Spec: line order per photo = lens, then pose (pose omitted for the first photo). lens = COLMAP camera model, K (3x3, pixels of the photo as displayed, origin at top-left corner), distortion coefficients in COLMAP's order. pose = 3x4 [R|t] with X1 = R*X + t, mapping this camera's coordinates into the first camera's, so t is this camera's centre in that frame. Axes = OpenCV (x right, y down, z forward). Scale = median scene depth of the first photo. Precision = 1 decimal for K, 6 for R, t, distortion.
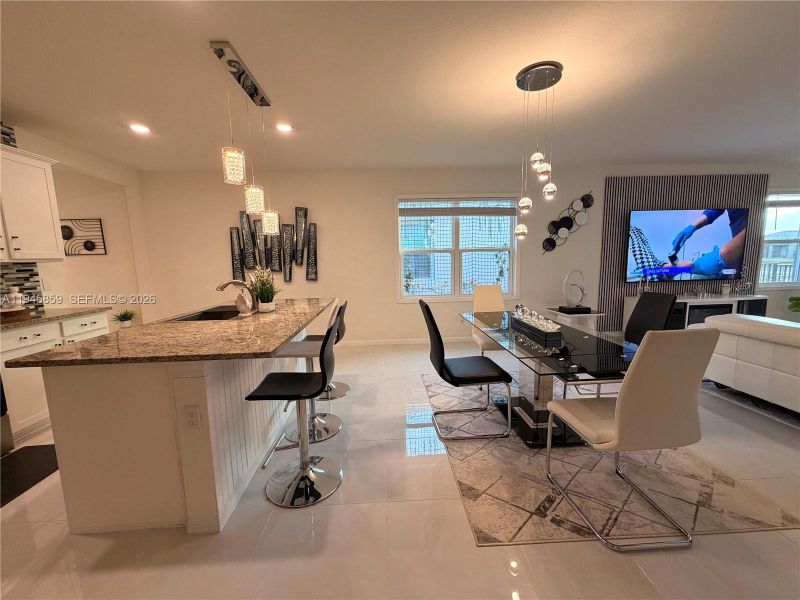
lens RADIAL K [[317.9, 0, 396.6], [0, 317.9, 300.2], [0, 0, 1]] dist [0.000679, -0.000214]
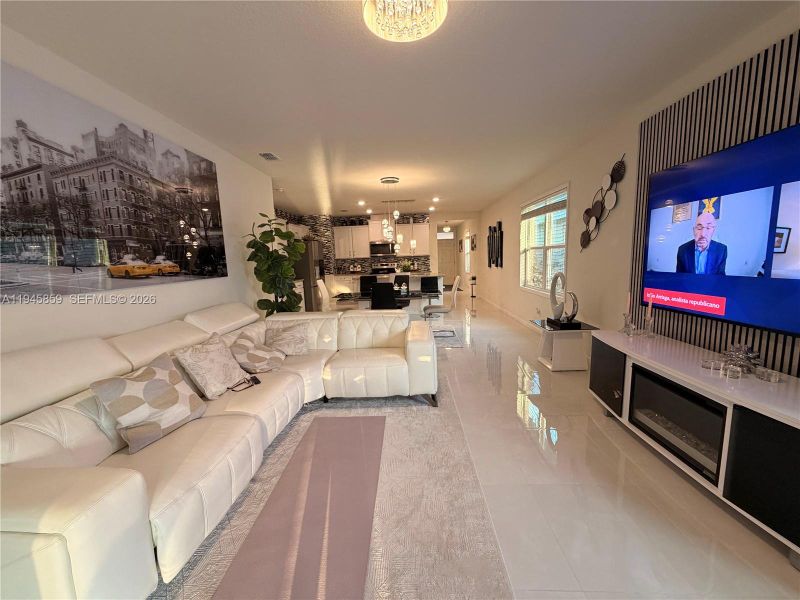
lens RADIAL K [[317.9, 0, 396.6], [0, 317.9, 300.2], [0, 0, 1]] dist [0.000679, -0.000214]
pose [[-0.097077, 0.161608, -0.982069, 2.093195], [-0.089925, 0.981269, 0.170366, -0.192134], [0.991206, 0.104851, -0.080726, 0.986397]]
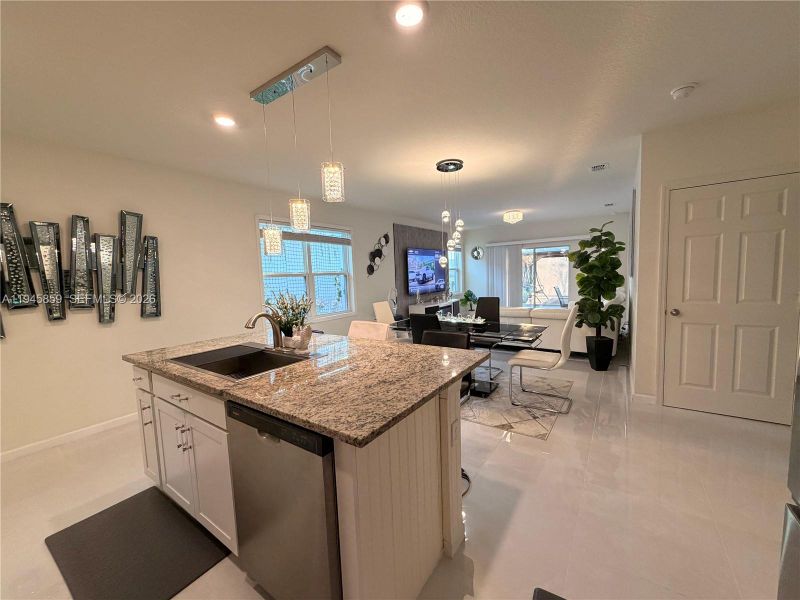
lens RADIAL K [[319.7, 0, 397.2], [0, 319.7, 302.2], [0, 0, 1]] dist [0.001733, -0.000079]
pose [[0.613870, -0.069197, 0.786368, -0.750059], [0.123387, 0.992318, -0.009001, -0.033799], [-0.779705, 0.102552, 0.617692, 0.219540]]
